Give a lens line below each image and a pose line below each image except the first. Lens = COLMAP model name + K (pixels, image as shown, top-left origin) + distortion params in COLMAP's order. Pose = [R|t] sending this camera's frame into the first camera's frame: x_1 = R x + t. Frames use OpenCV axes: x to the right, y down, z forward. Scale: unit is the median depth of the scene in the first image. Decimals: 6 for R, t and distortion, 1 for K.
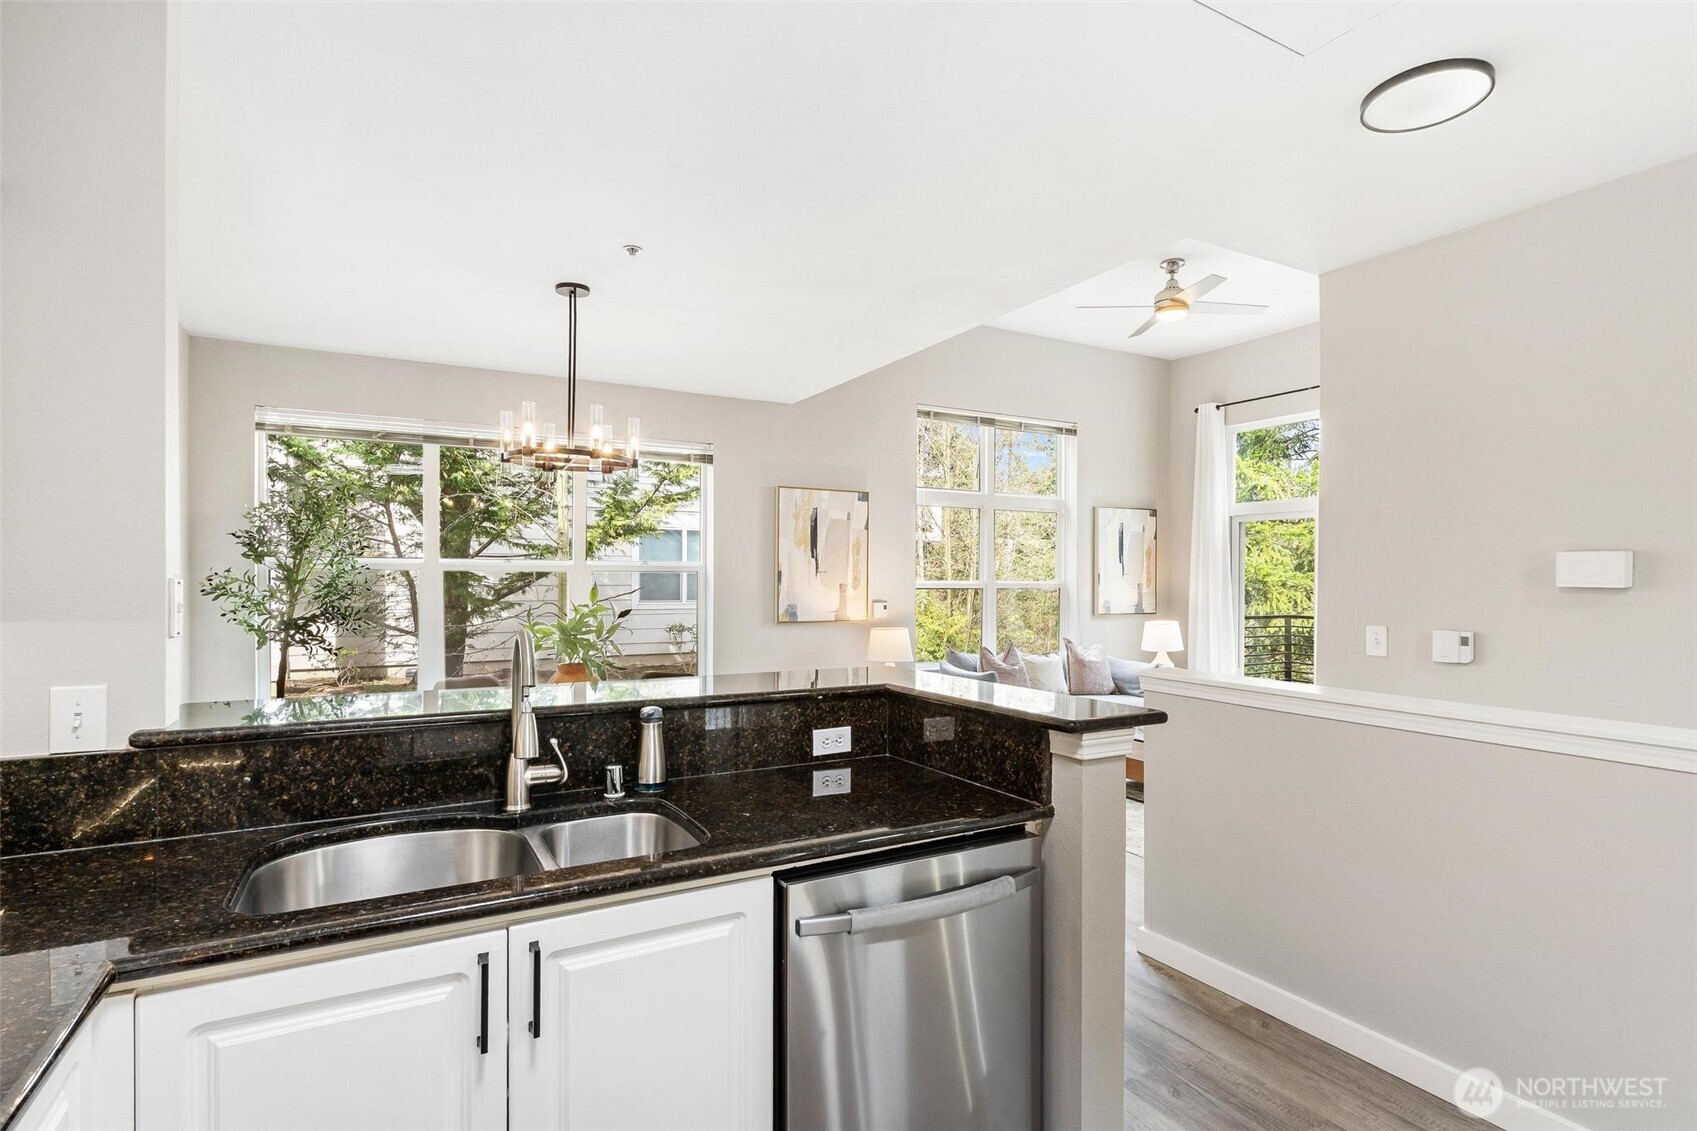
lens RADIAL K [[824.2, 0, 837.4], [0, 824.2, 575.5], [0, 0, 1]] dist [-0.001725, -0.000565]
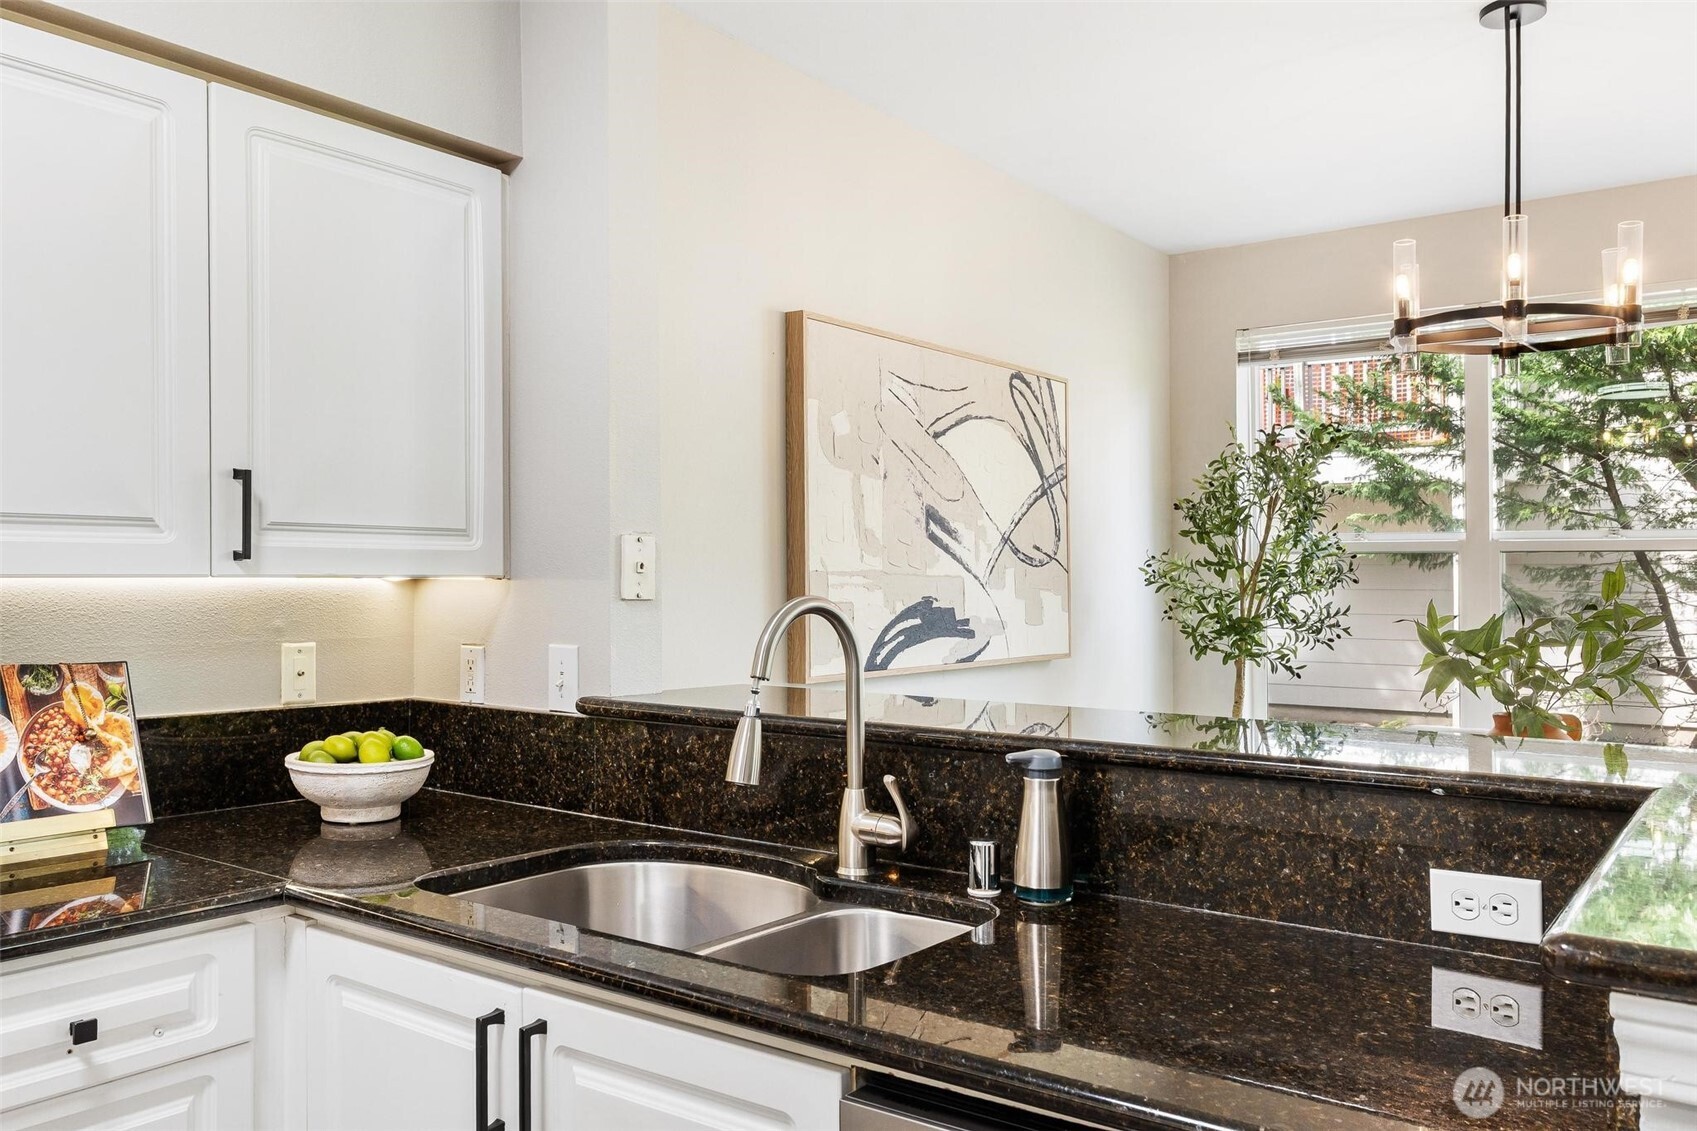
lens RADIAL K [[1301.2, 0, 843.9], [0, 1301.2, 571.8], [0, 0, 1]] dist [-0.002190, -0.002891]
pose [[0.427146, -0.008218, -0.904145, 0.506218], [0.001039, 0.999962, -0.008598, 0.048746], [0.904182, 0.002733, 0.427138, 0.513362]]
